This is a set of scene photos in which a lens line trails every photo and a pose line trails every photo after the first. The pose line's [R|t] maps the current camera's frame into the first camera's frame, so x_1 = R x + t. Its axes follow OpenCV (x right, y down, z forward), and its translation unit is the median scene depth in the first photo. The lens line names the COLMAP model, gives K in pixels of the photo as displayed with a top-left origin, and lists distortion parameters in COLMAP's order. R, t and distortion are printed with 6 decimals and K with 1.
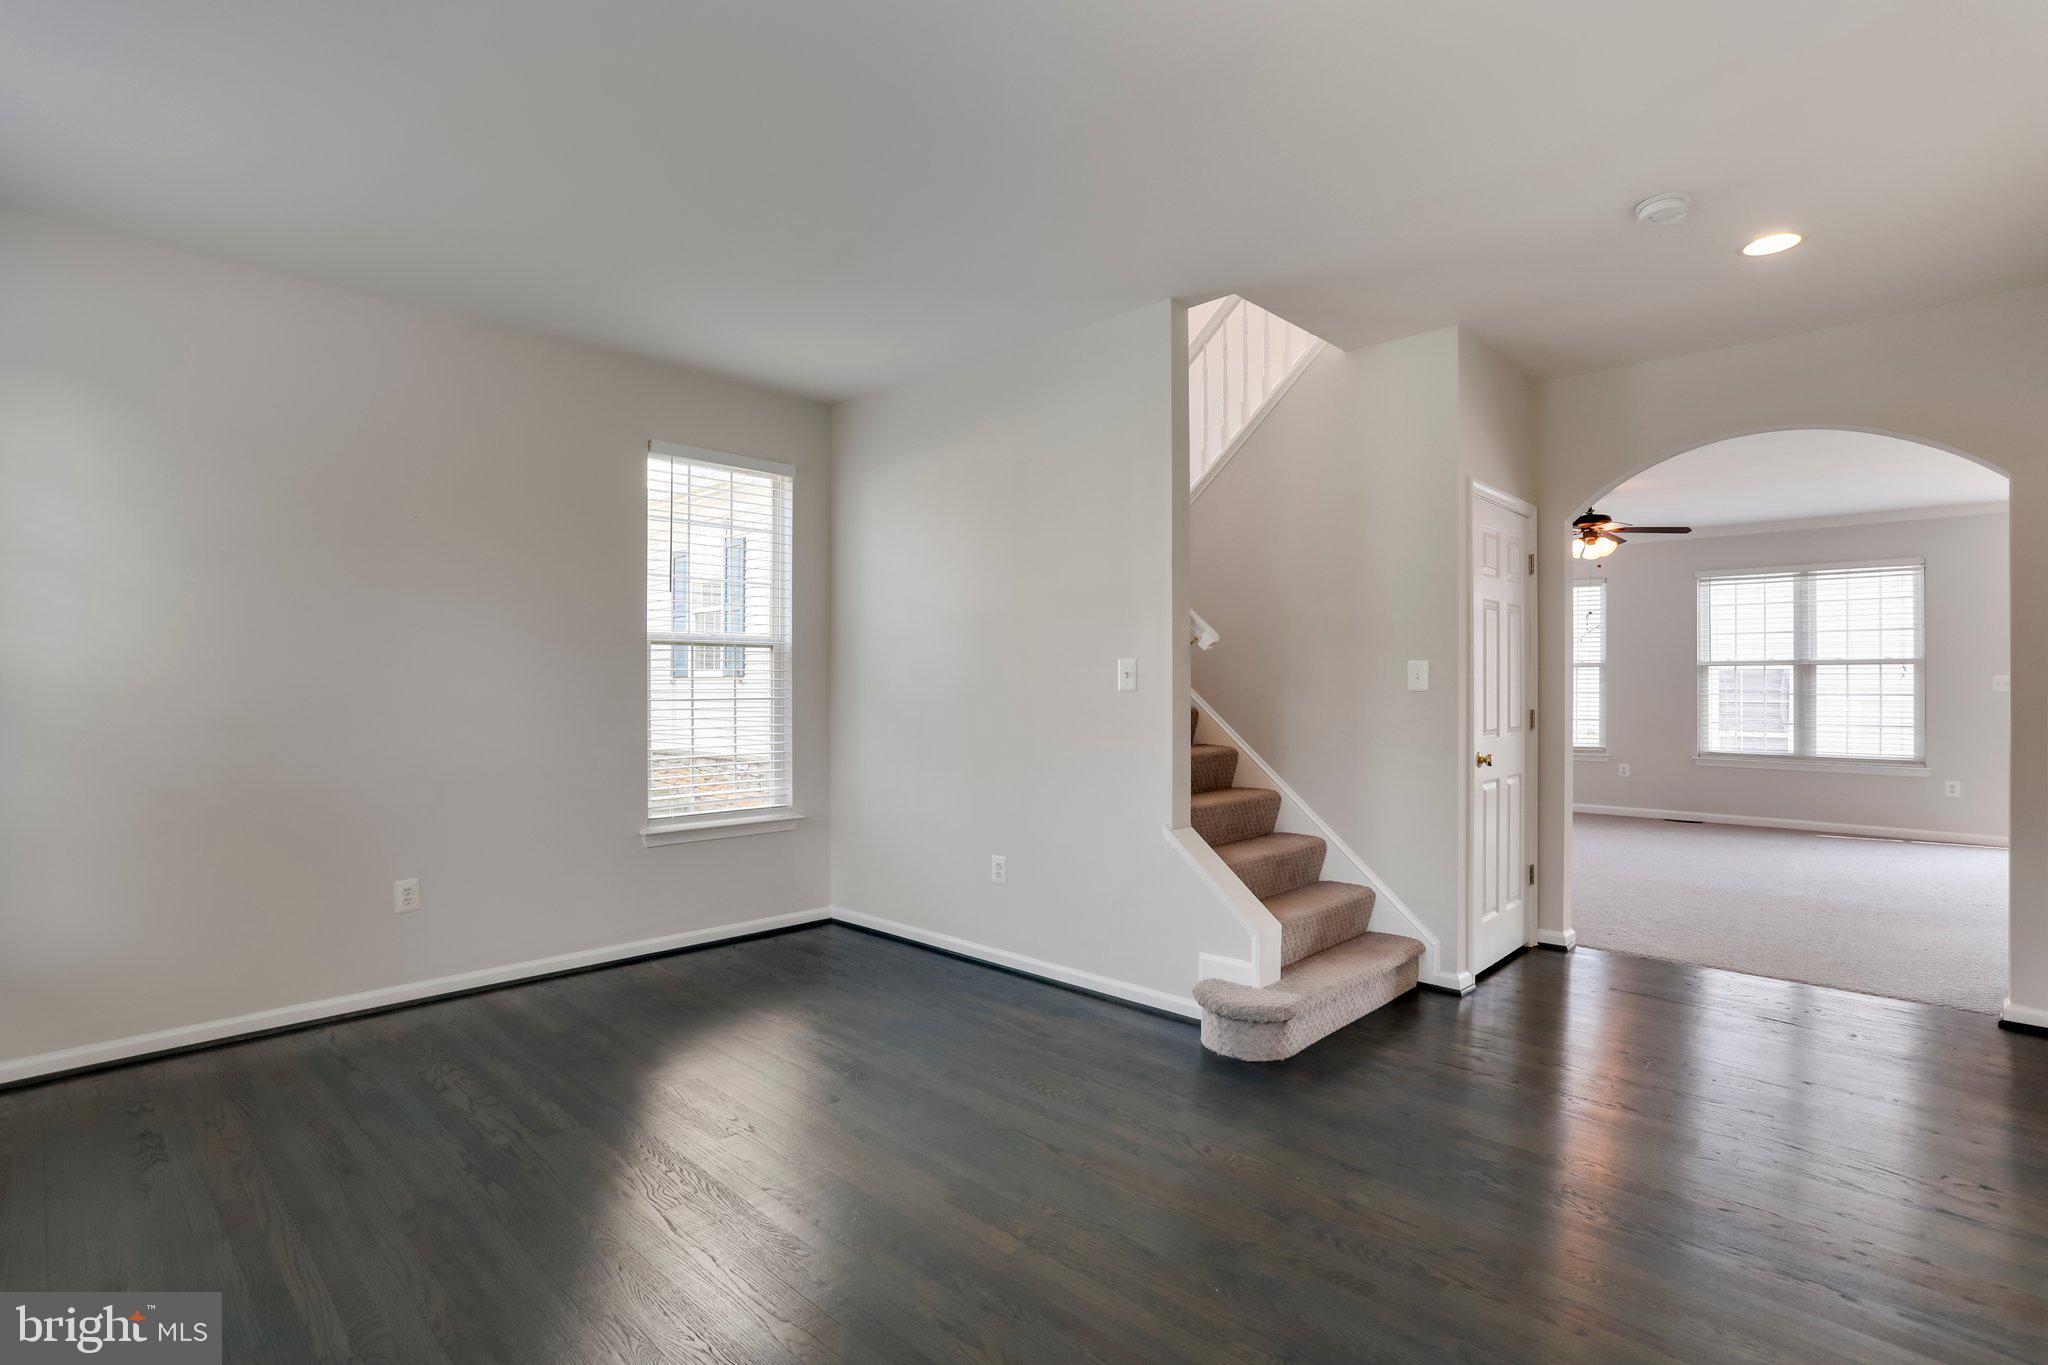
lens RADIAL K [[970.9, 0, 1008.6], [0, 970.9, 689.6], [0, 0, 1]] dist [-0.047086, 0.021839]
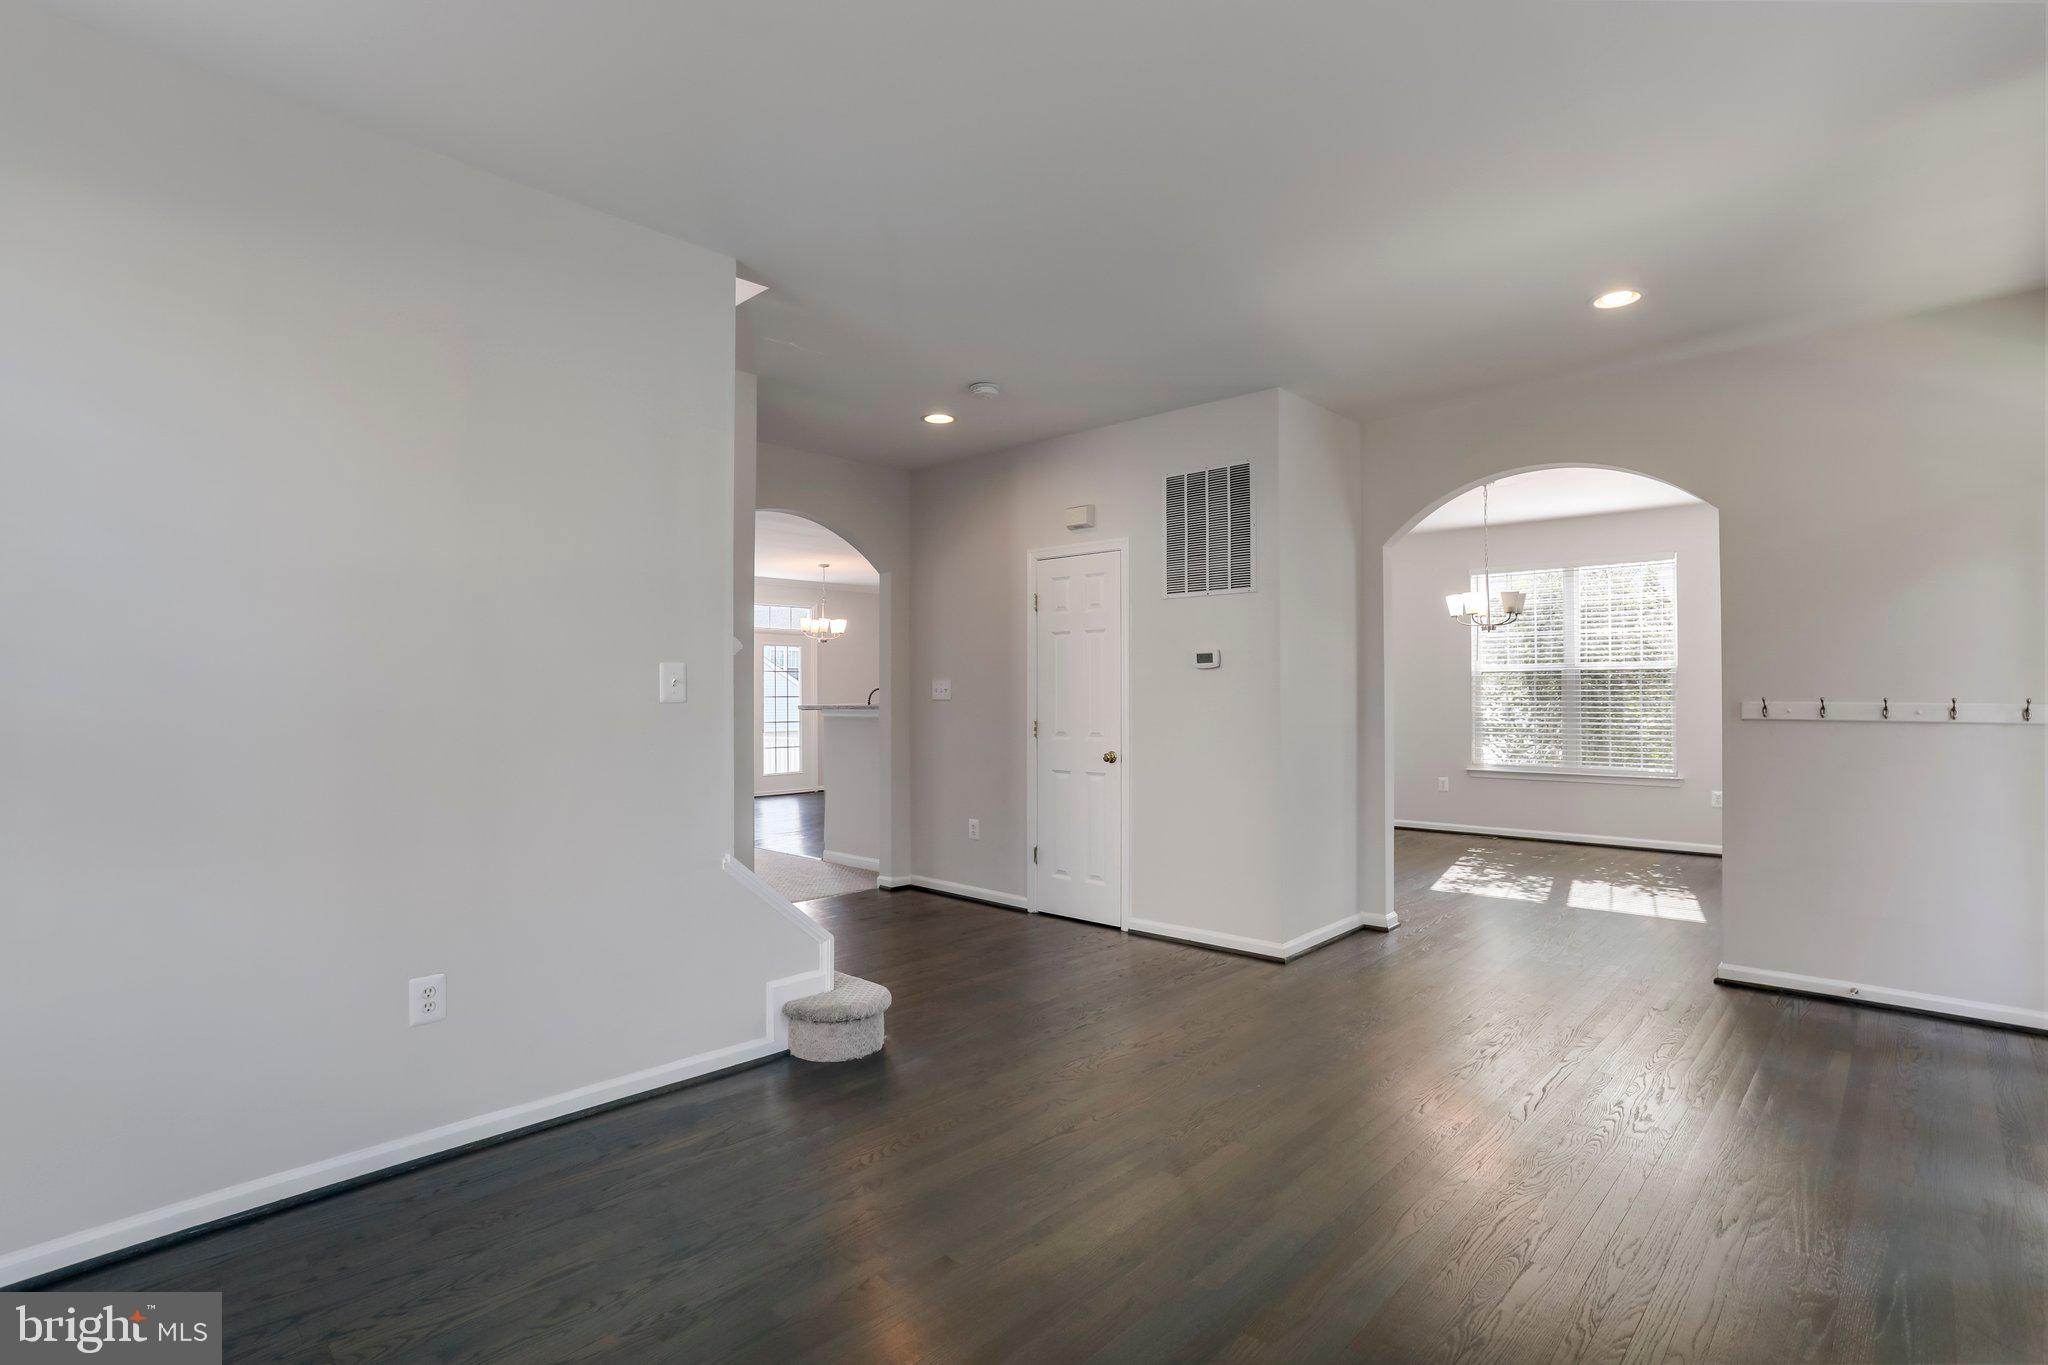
lens RADIAL K [[1002.3, 0, 1029.5], [0, 1002.3, 690.9], [0, 0, 1]] dist [-0.054485, 0.023606]
pose [[-0.016819, -0.003889, 0.999851, -0.737825], [-0.001306, 0.999992, 0.003867, -0.011787], [-0.999858, -0.001241, -0.016824, 0.742766]]
